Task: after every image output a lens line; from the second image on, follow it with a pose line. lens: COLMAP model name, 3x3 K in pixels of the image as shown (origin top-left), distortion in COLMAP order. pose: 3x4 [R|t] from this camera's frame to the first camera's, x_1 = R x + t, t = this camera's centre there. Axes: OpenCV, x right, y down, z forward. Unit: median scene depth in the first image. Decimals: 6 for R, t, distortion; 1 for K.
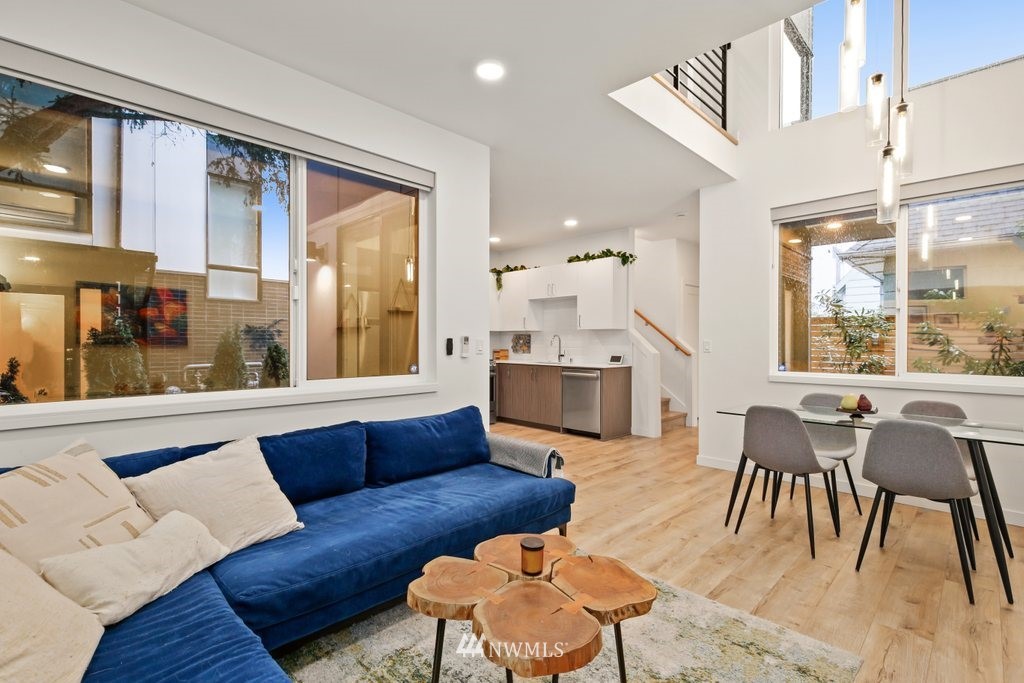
lens RADIAL K [[479.5, 0, 524.5], [0, 479.5, 343.6], [0, 0, 1]] dist [0.003284, 0.001322]
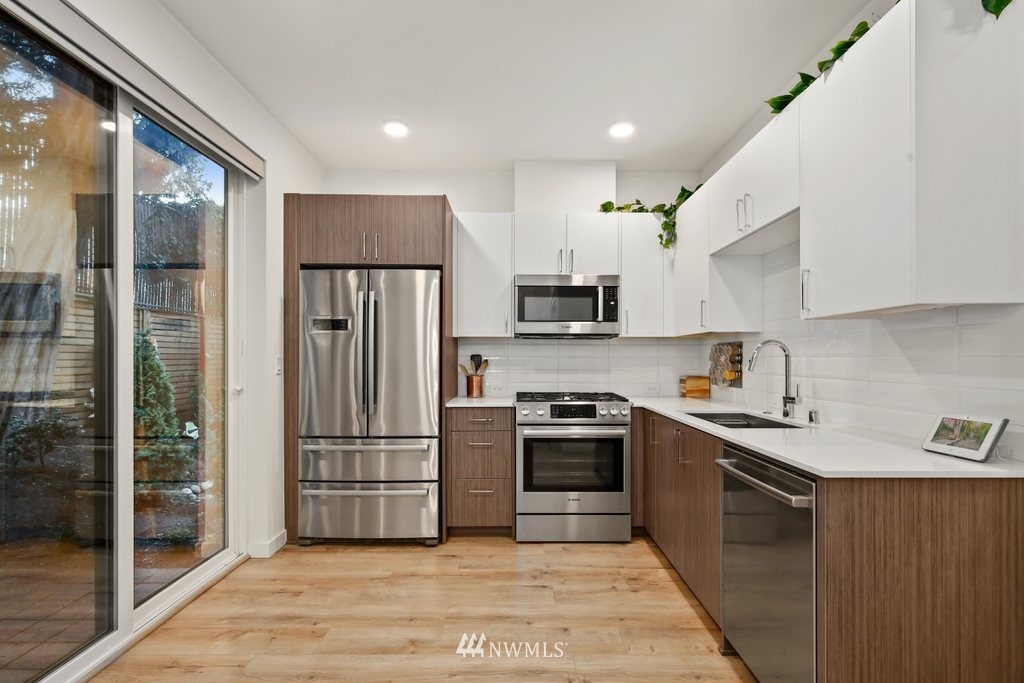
lens RADIAL K [[483.1, 0, 516.2], [0, 483.1, 359.0], [0, 0, 1]] dist [0.002512, 0.000012]
pose [[0.699402, -0.000996, -0.714728, 0.189164], [-0.001677, 0.999994, -0.003034, -0.003060], [0.714726, 0.003321, 0.699396, 0.615038]]
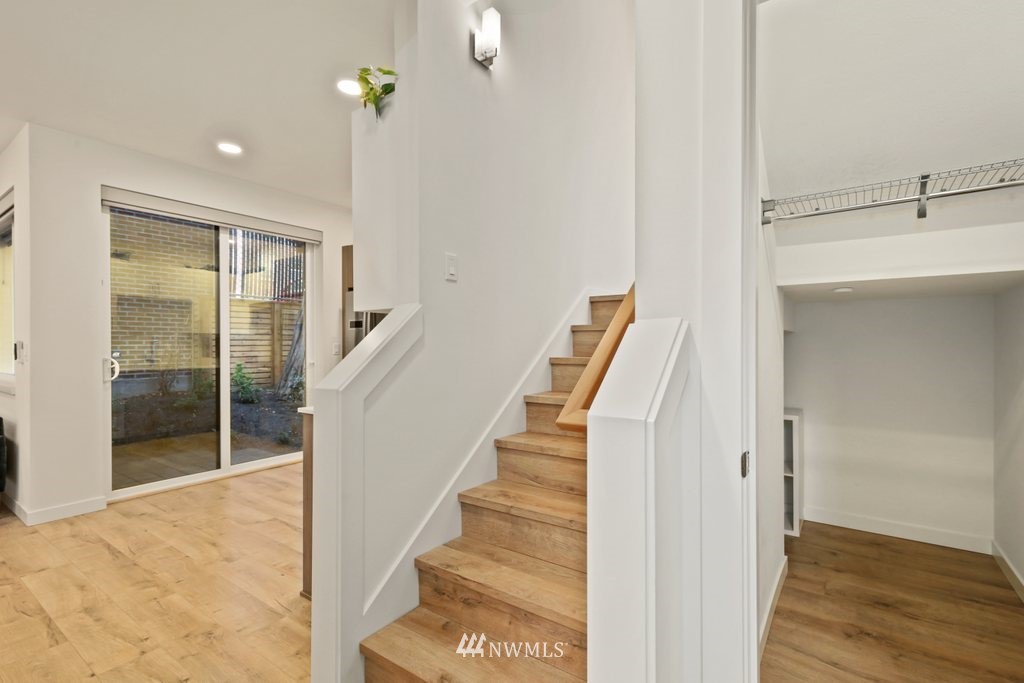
lens RADIAL K [[479.5, 0, 524.5], [0, 479.5, 343.6], [0, 0, 1]] dist [0.003284, 0.001322]
pose [[0.157231, -0.002271, -0.987559, 0.501015], [-0.000288, 0.999997, -0.002345, -0.005308], [0.987562, 0.000653, 0.157230, 0.939638]]
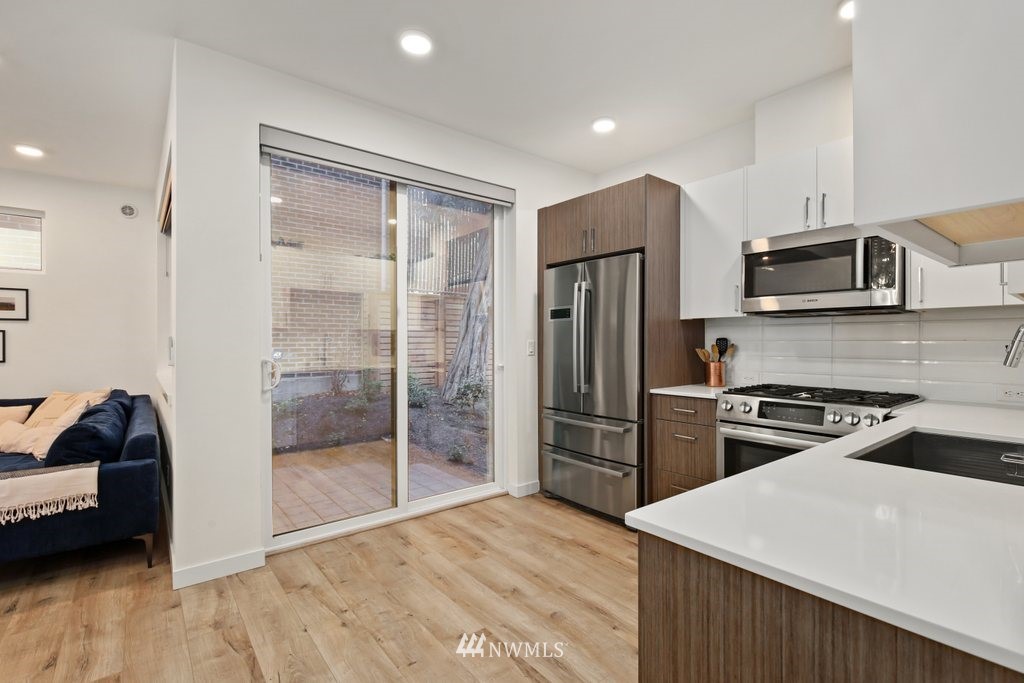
lens RADIAL K [[474.8, 0, 512.0], [0, 474.8, 341.5], [0, 0, 1]] dist [-0.000127, 0.000220]
pose [[-0.136523, -0.002488, -0.990634, 0.264298], [-0.001515, 0.999996, -0.002302, -0.004662], [0.990636, 0.001187, -0.136526, 0.821333]]
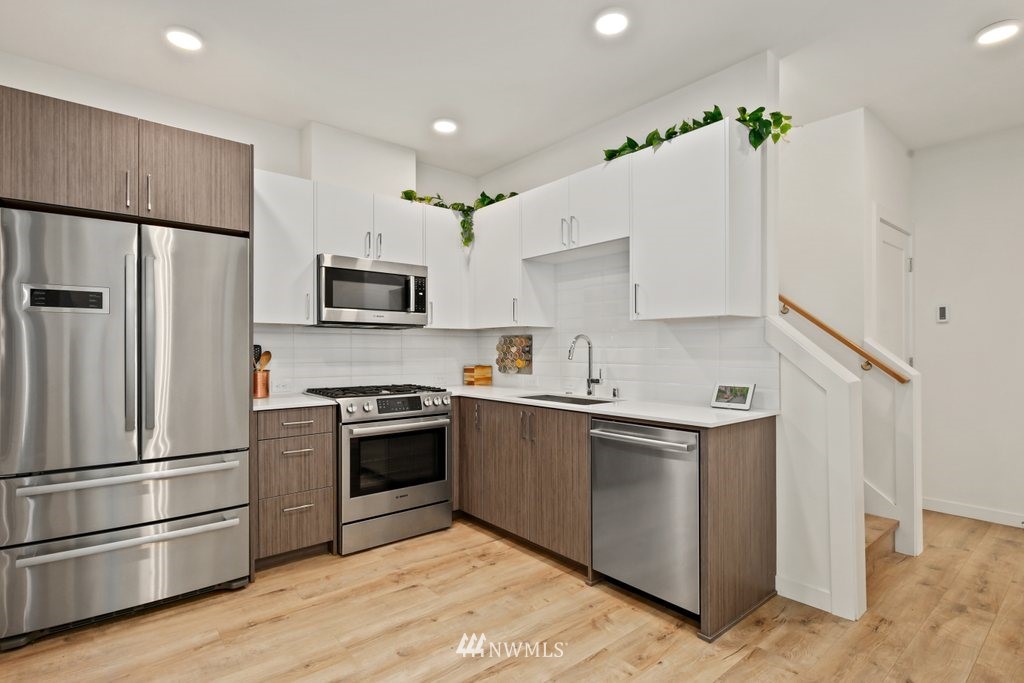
lens RADIAL K [[511.0, 0, 524.1], [0, 511.0, 350.1], [0, 0, 1]] dist [-0.001322, -0.000671]
pose [[0.996095, -0.003364, -0.088226, 0.054684], [0.003226, 0.999993, -0.001699, -0.003449], [0.088231, 0.001407, 0.996099, 0.521342]]
